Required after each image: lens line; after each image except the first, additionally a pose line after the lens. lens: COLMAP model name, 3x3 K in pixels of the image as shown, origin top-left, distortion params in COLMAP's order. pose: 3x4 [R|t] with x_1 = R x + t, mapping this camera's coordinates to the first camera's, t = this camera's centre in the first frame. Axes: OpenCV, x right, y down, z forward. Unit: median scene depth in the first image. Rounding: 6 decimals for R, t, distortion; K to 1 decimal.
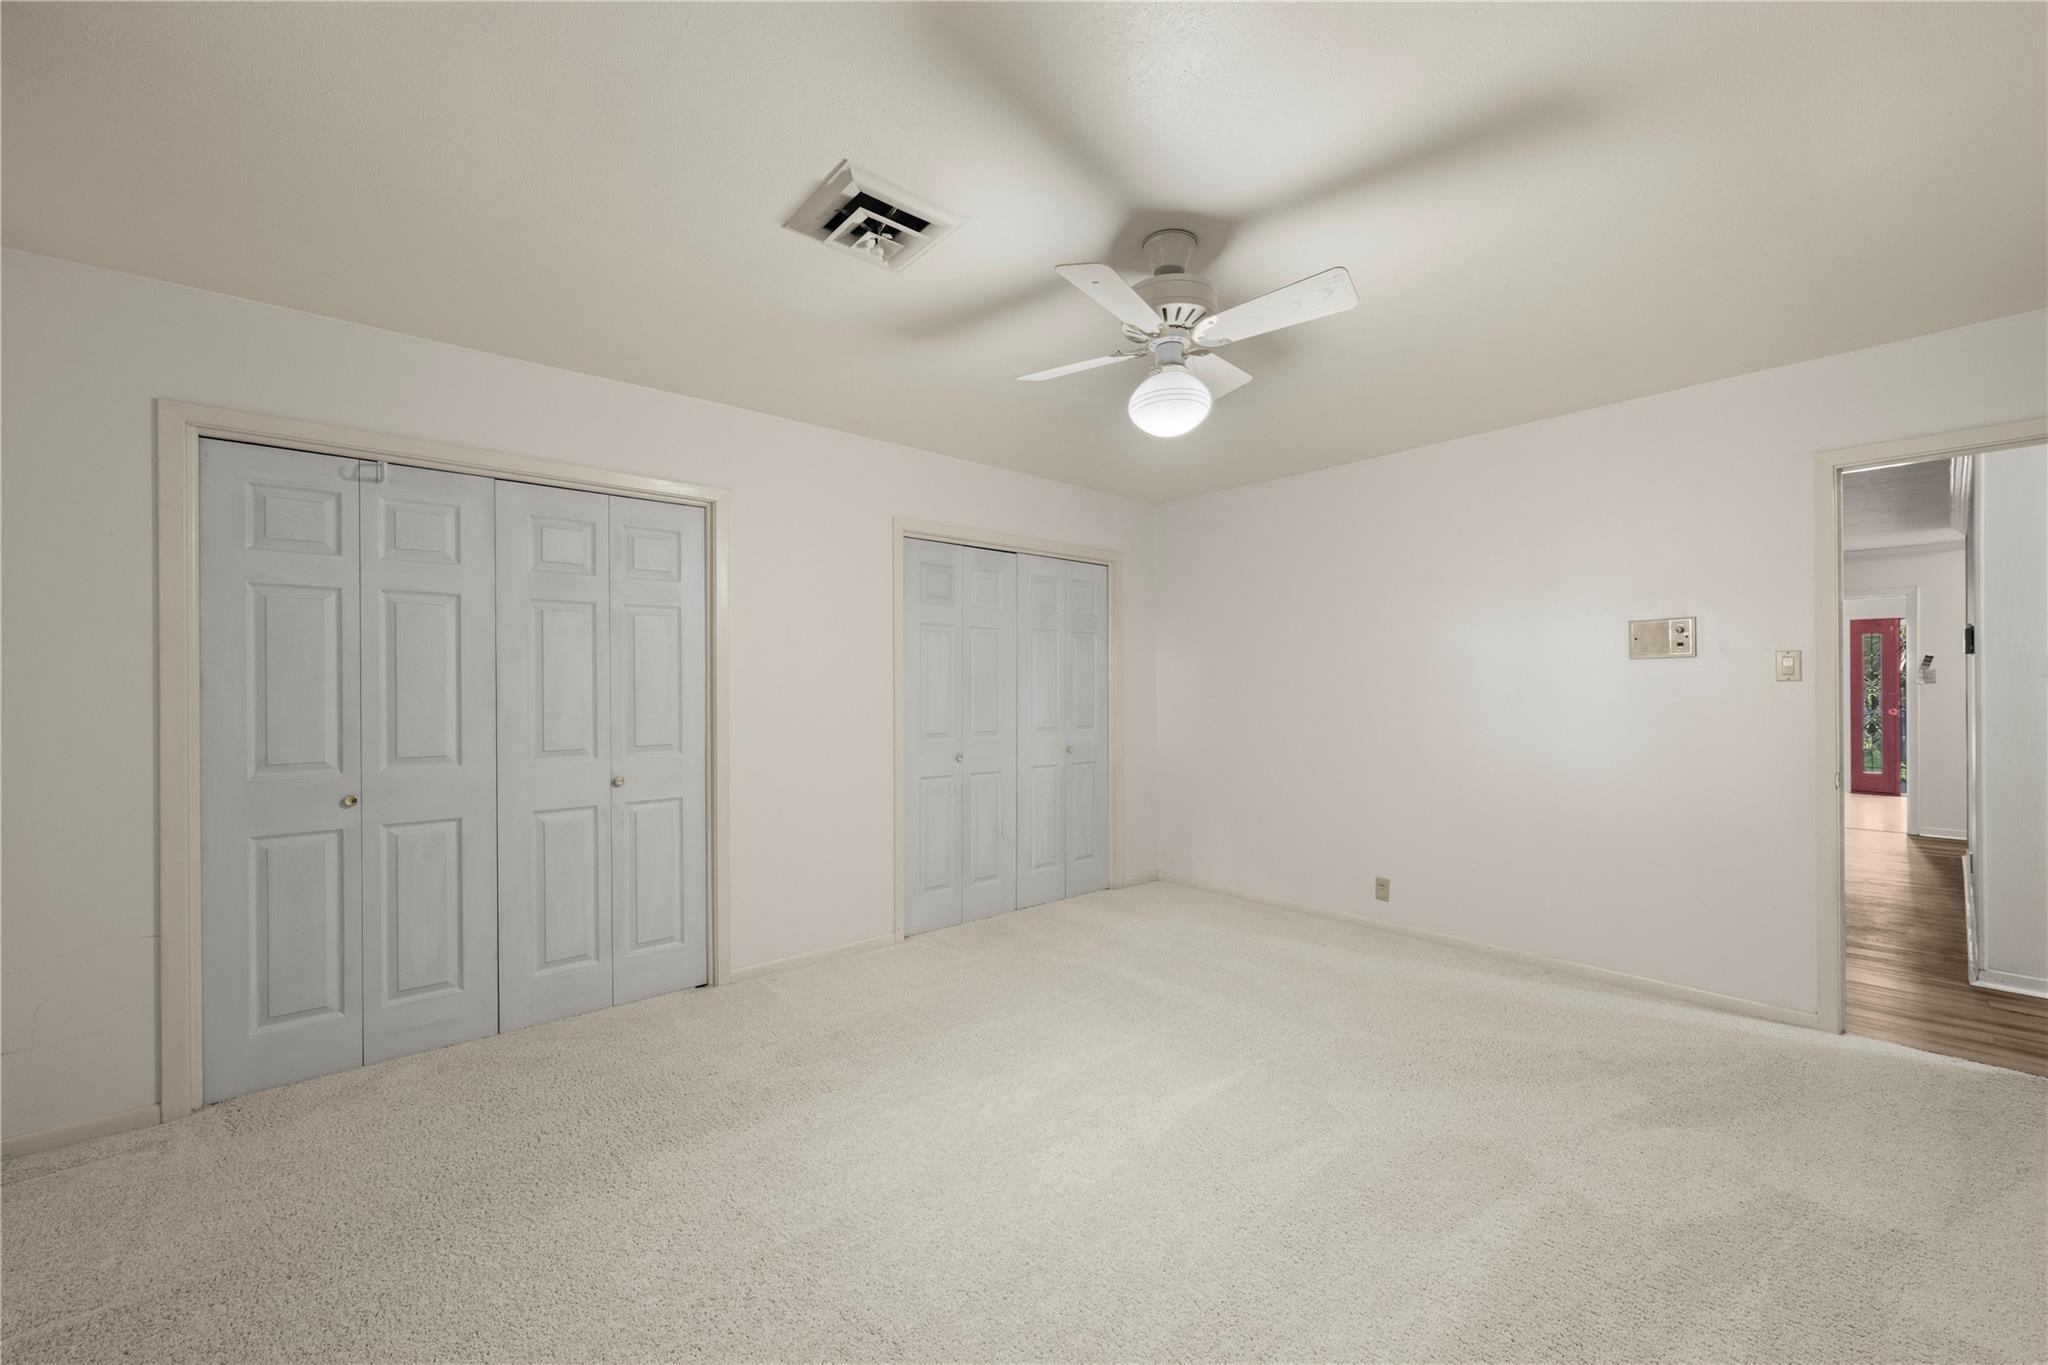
lens RADIAL K [[812.2, 0, 1025.9], [0, 812.2, 691.7], [0, 0, 1]] dist [0.002148, -0.001102]
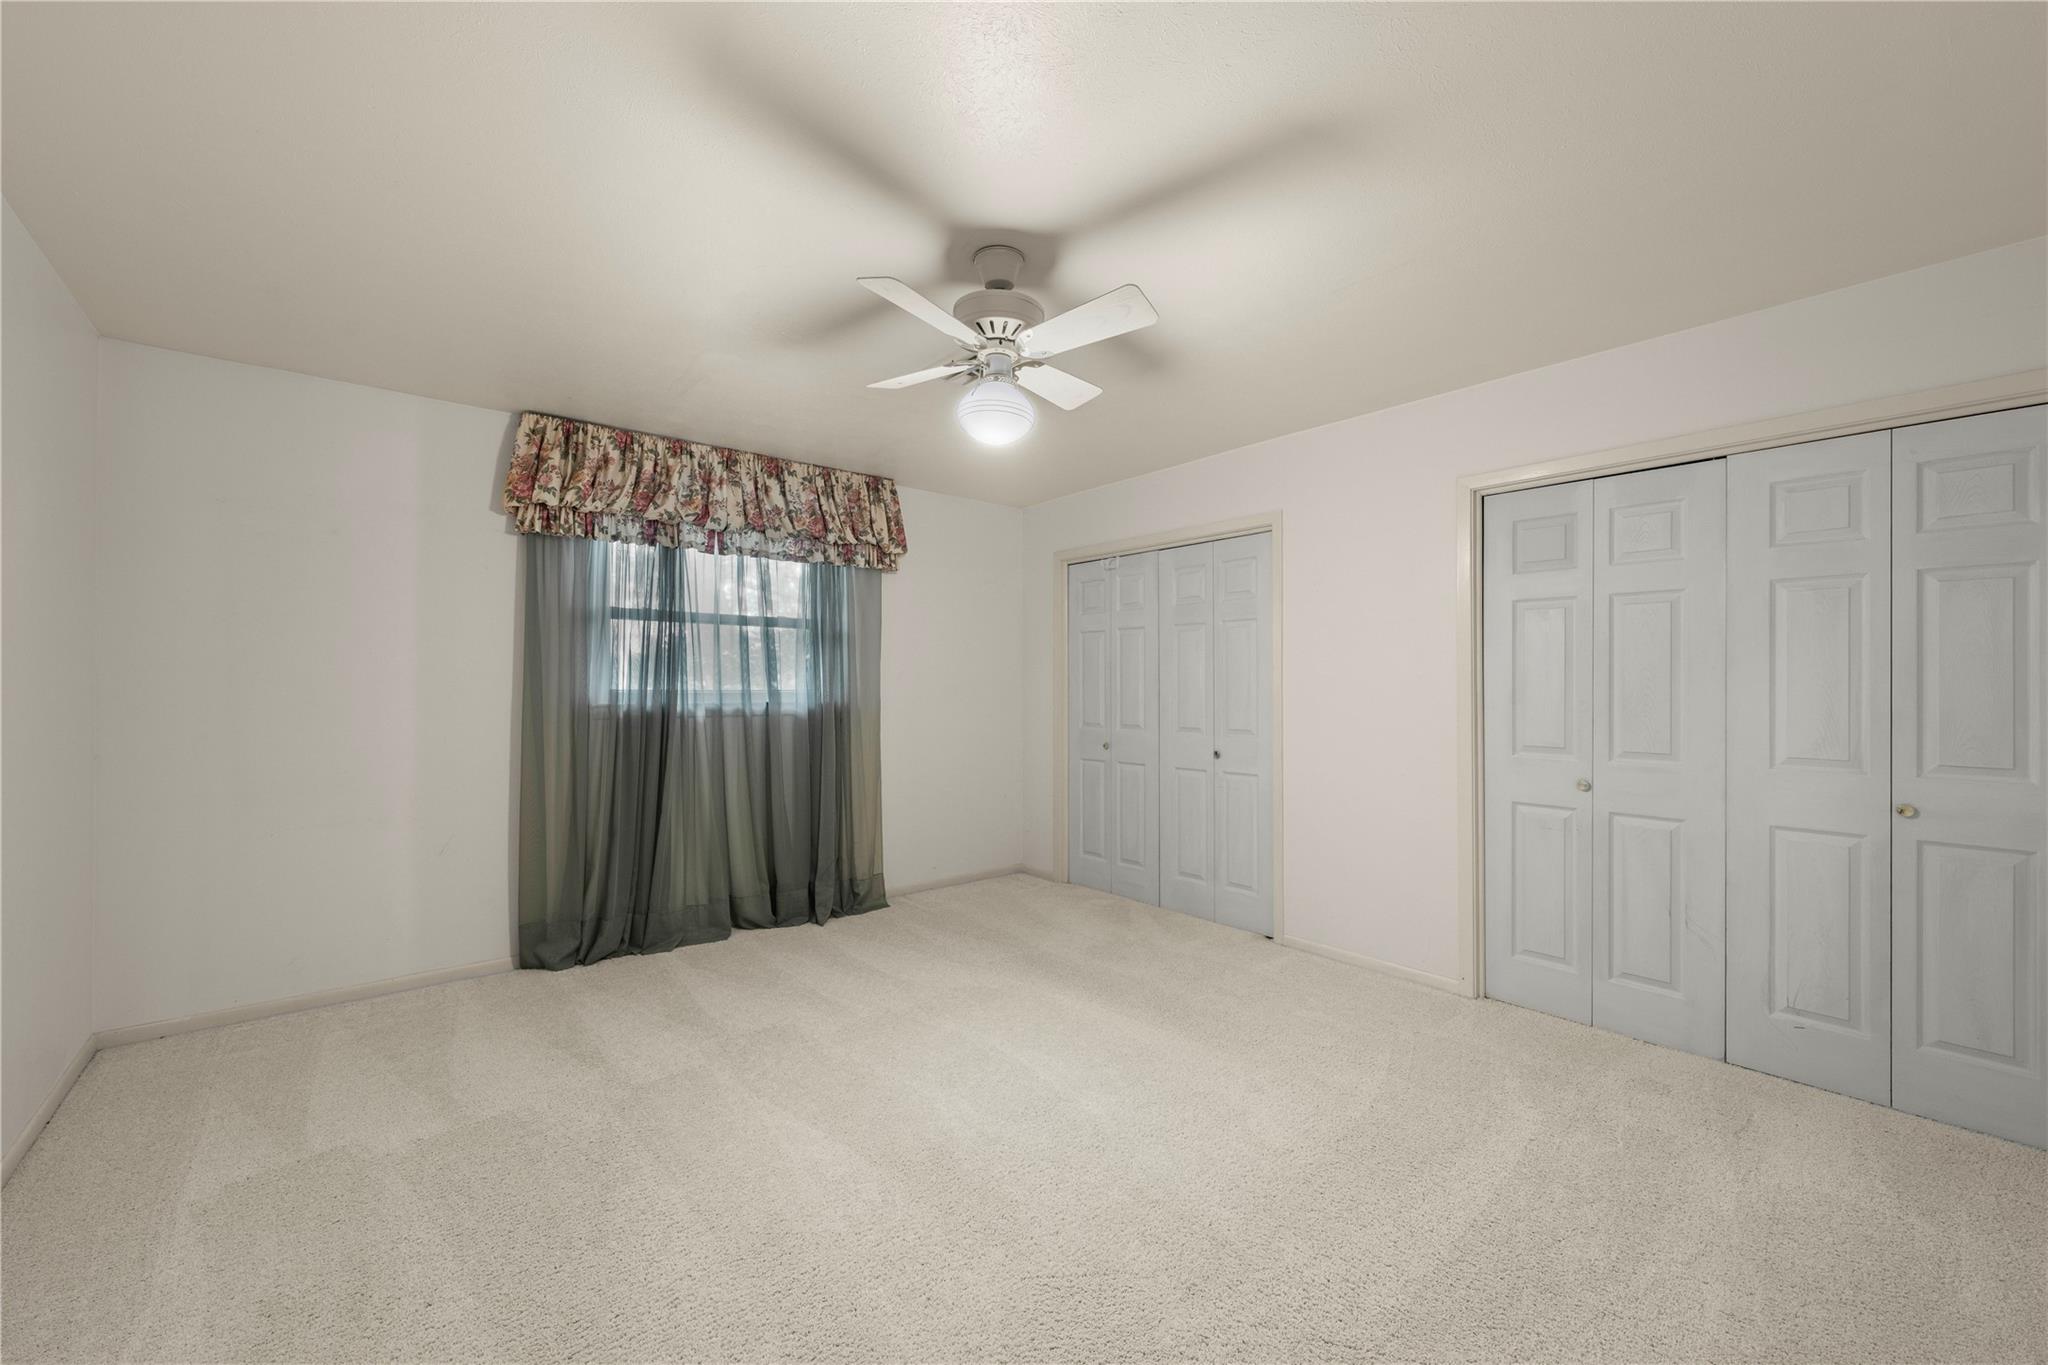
lens RADIAL K [[812.2, 0, 1022.1], [0, 812.2, 684.9], [0, 0, 1]] dist [0.002148, -0.001102]
pose [[-0.027651, 0.000369, -0.999618, 0.961203], [-0.007066, 0.999975, 0.000565, -0.002447], [0.999593, 0.007079, -0.027648, 0.821954]]
